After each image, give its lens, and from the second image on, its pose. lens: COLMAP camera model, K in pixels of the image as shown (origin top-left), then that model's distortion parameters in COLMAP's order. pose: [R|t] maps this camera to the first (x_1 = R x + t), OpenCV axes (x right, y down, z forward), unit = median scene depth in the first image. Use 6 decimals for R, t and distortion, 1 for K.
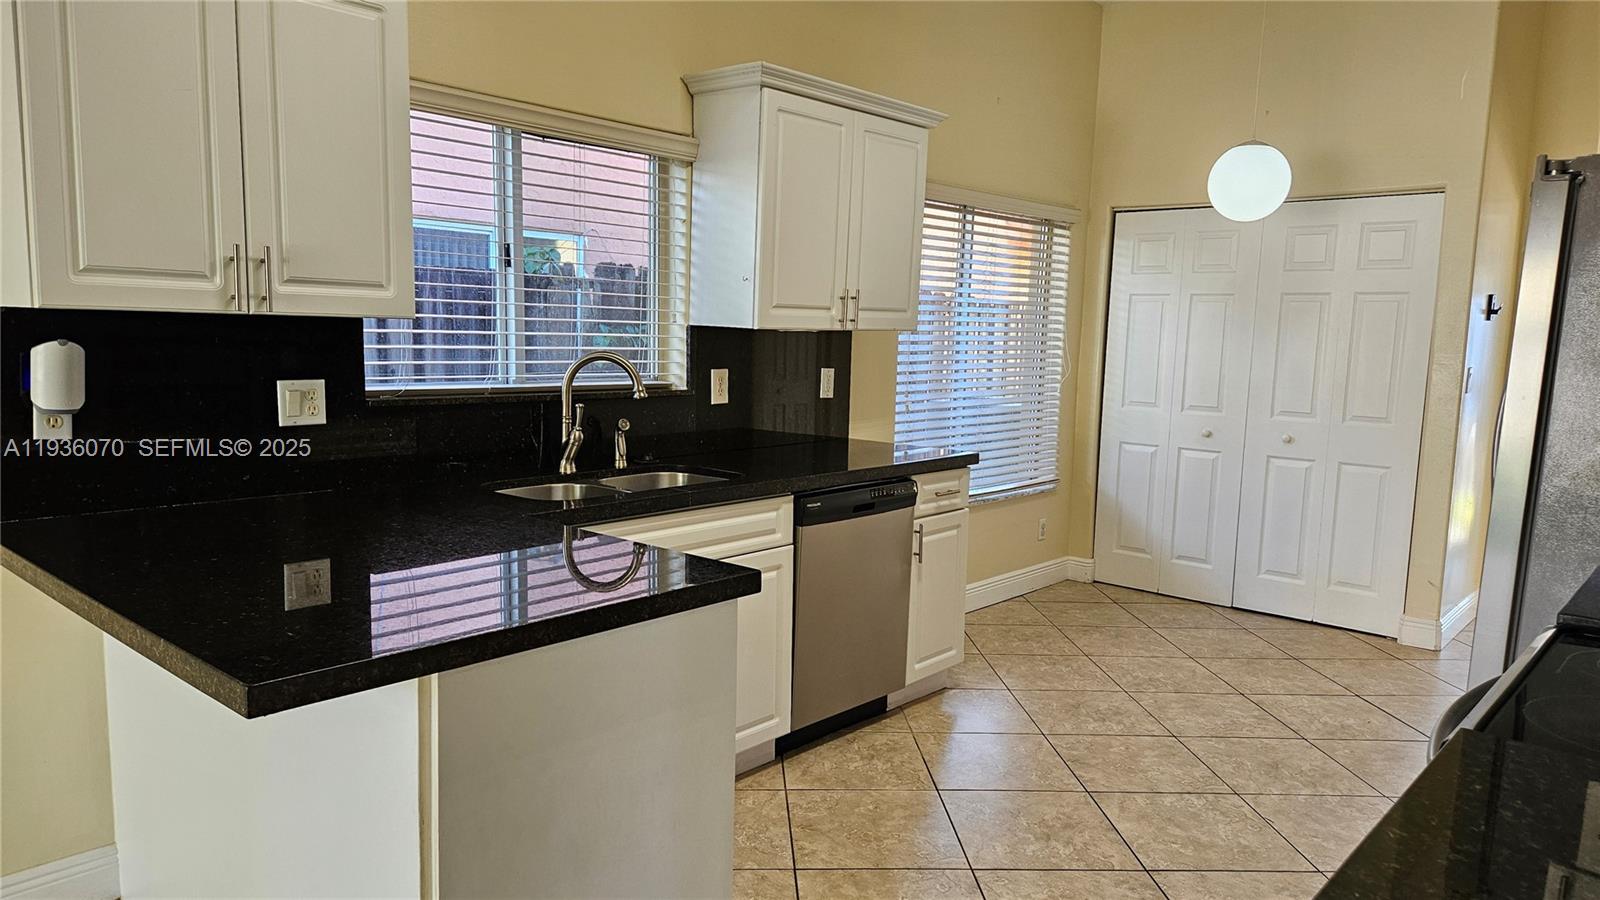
lens RADIAL K [[1060.7, 0, 786.8], [0, 1060.7, 455.0], [0, 0, 1]] dist [0.072850, -0.055491]
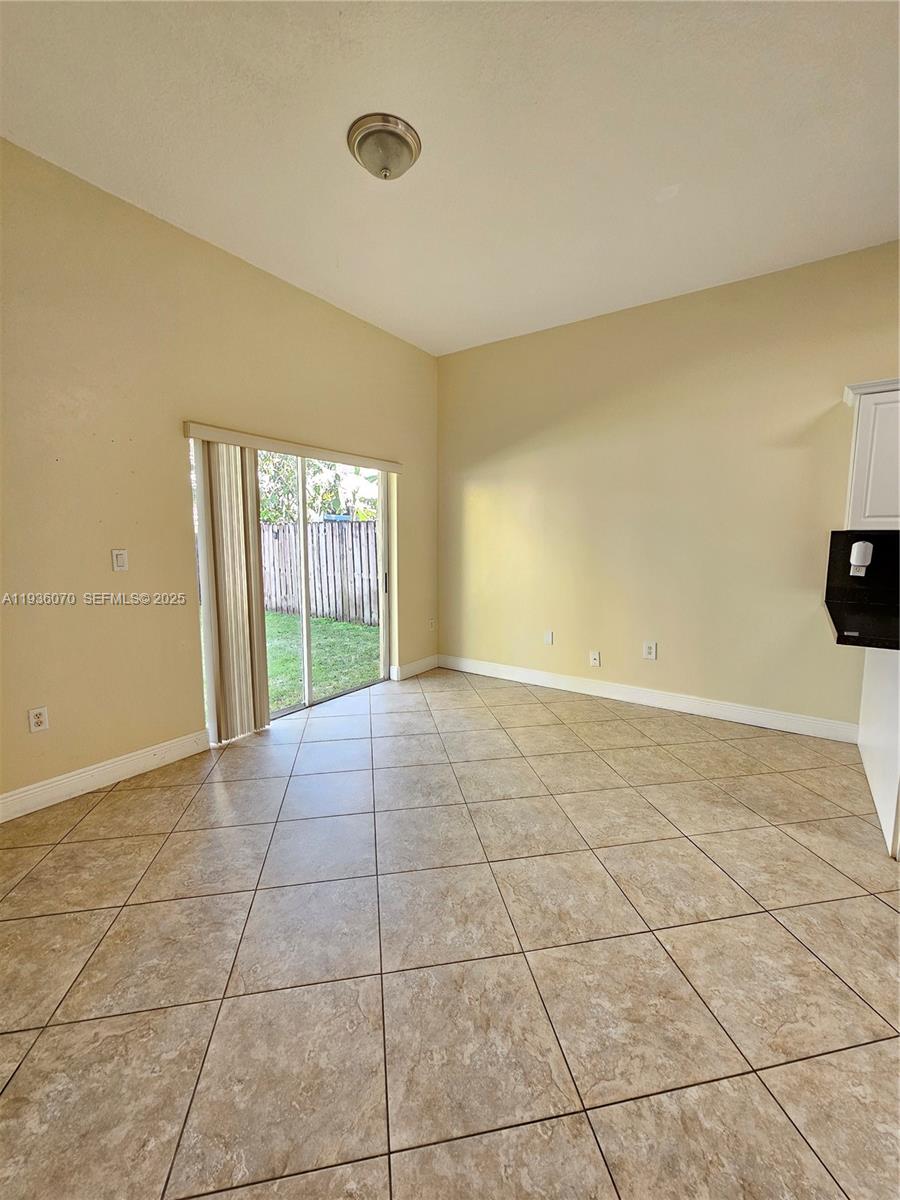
lens RADIAL K [[494.4, 0, 459.4], [0, 494.4, 593.9], [0, 0, 1]] dist [-0.001347, 0.000247]
pose [[0.135379, 0.085112, -0.987131, 0.333235], [-0.124873, 0.989825, 0.068219, 0.052217], [0.982893, 0.114030, 0.144630, -0.161040]]
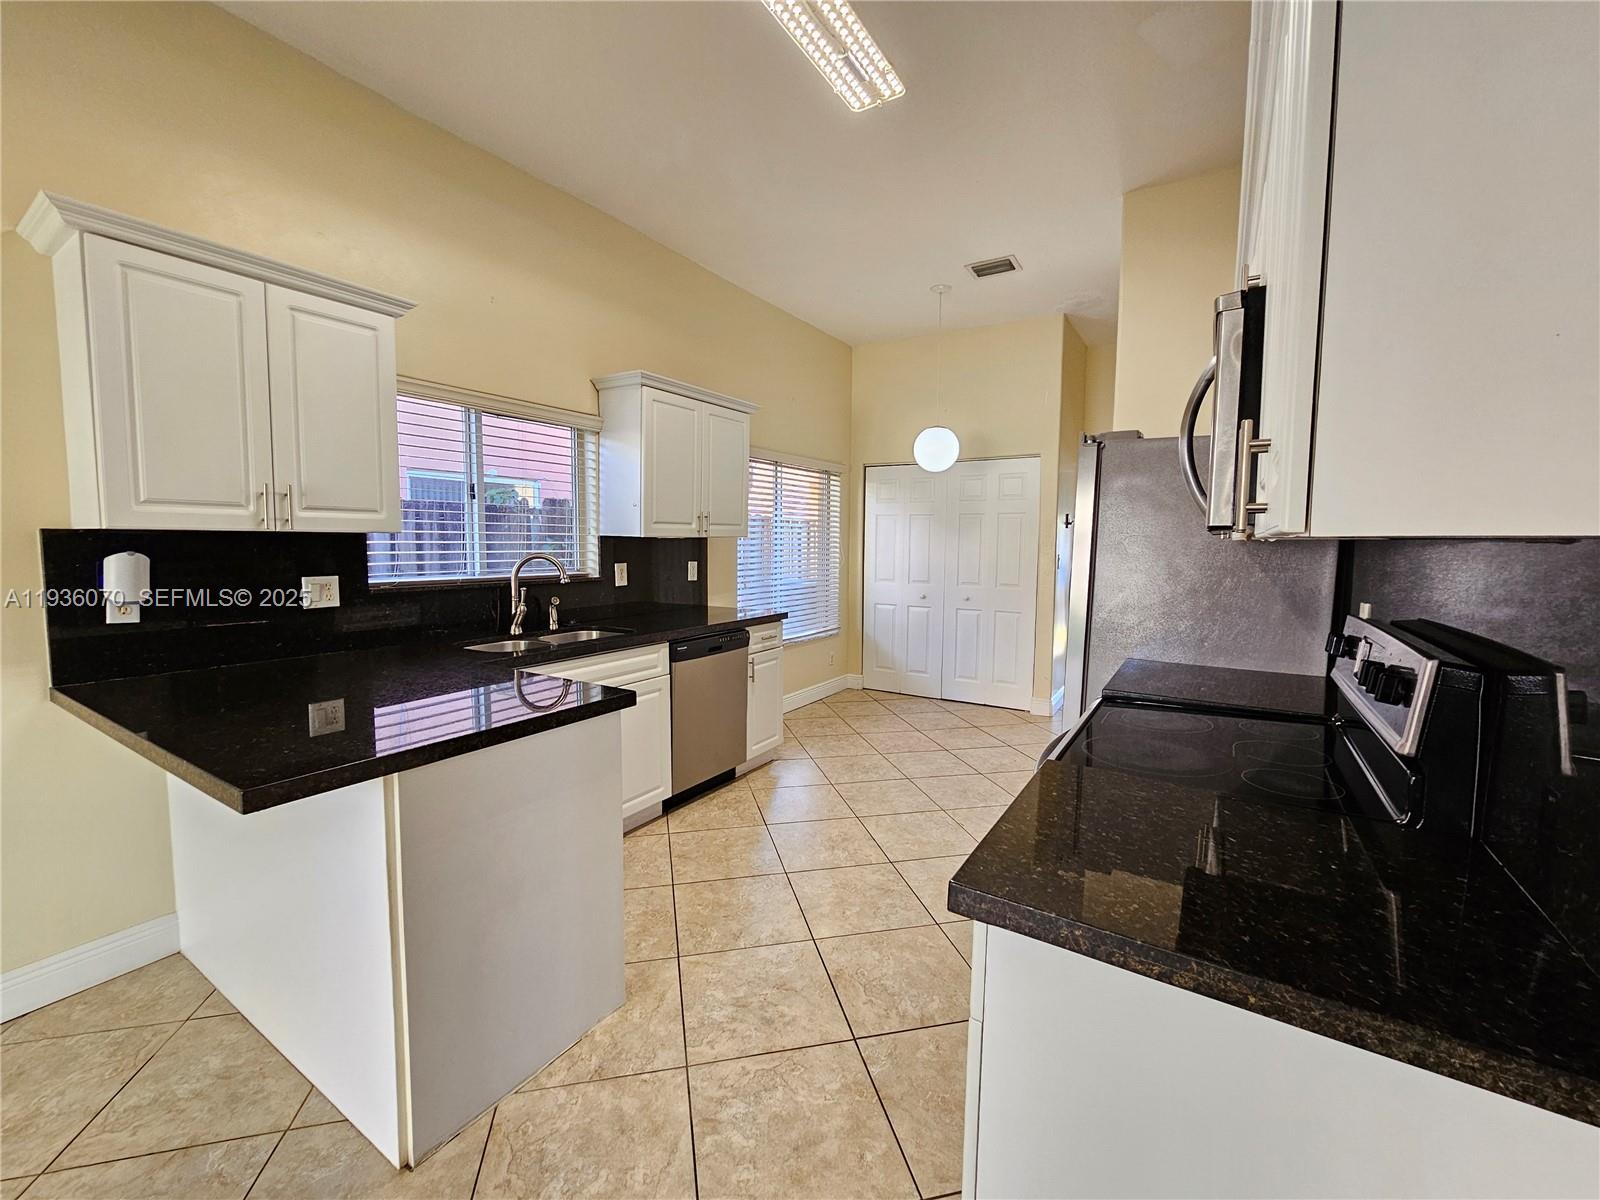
lens RADIAL K [[659.2, 0, 788.5], [0, 659.2, 588.0], [0, 0, 1]] dist [-0.001347, 0.000247]
pose [[0.986486, -0.028263, 0.161391, 0.024032], [0.035573, 0.998459, -0.042585, 0.005233], [-0.159938, 0.047751, 0.985971, 0.013576]]
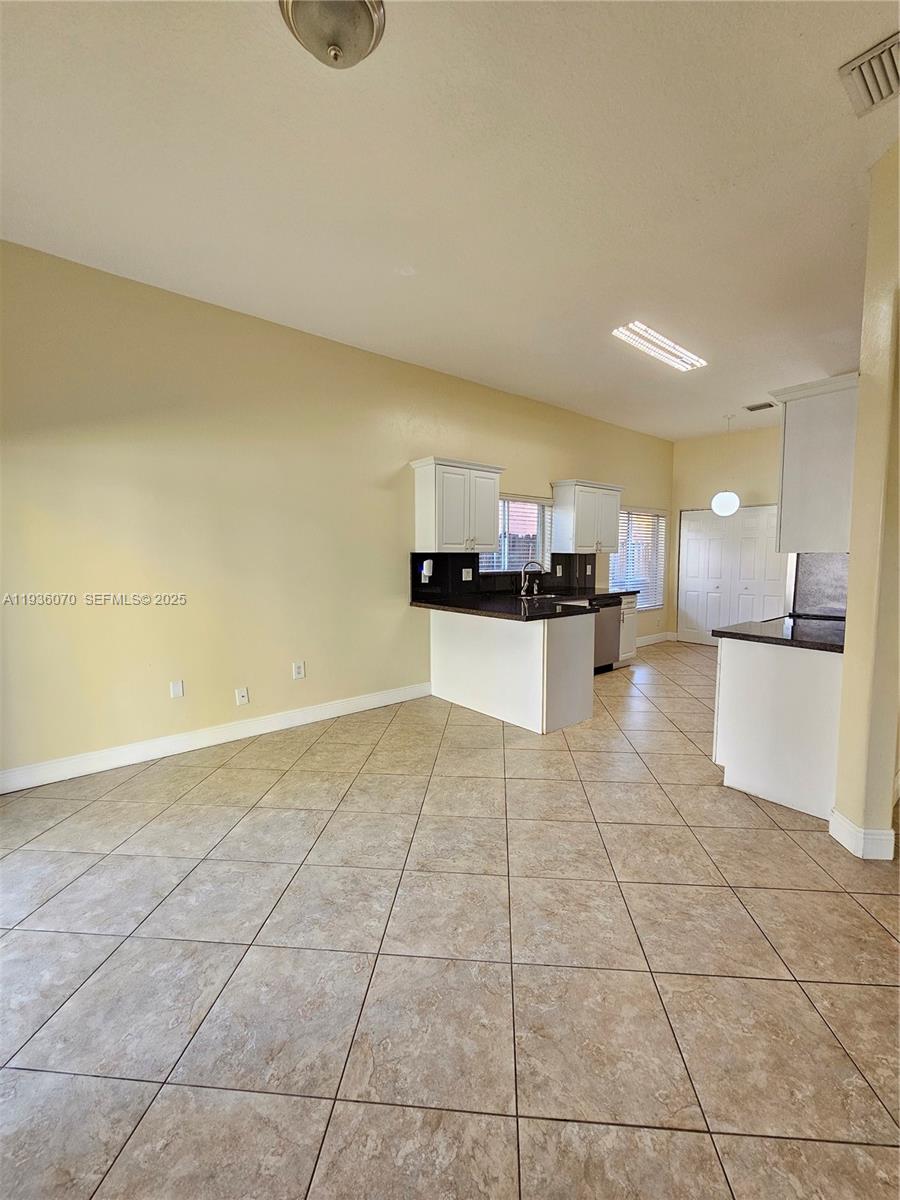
lens RADIAL K [[494.4, 0, 452.7], [0, 494.4, 593.6], [0, 0, 1]] dist [-0.001347, 0.000247]
pose [[0.990355, -0.015531, -0.137682, -0.199186], [0.009233, 0.998887, -0.046260, 0.082881], [0.138247, 0.044542, 0.989396, -0.638711]]
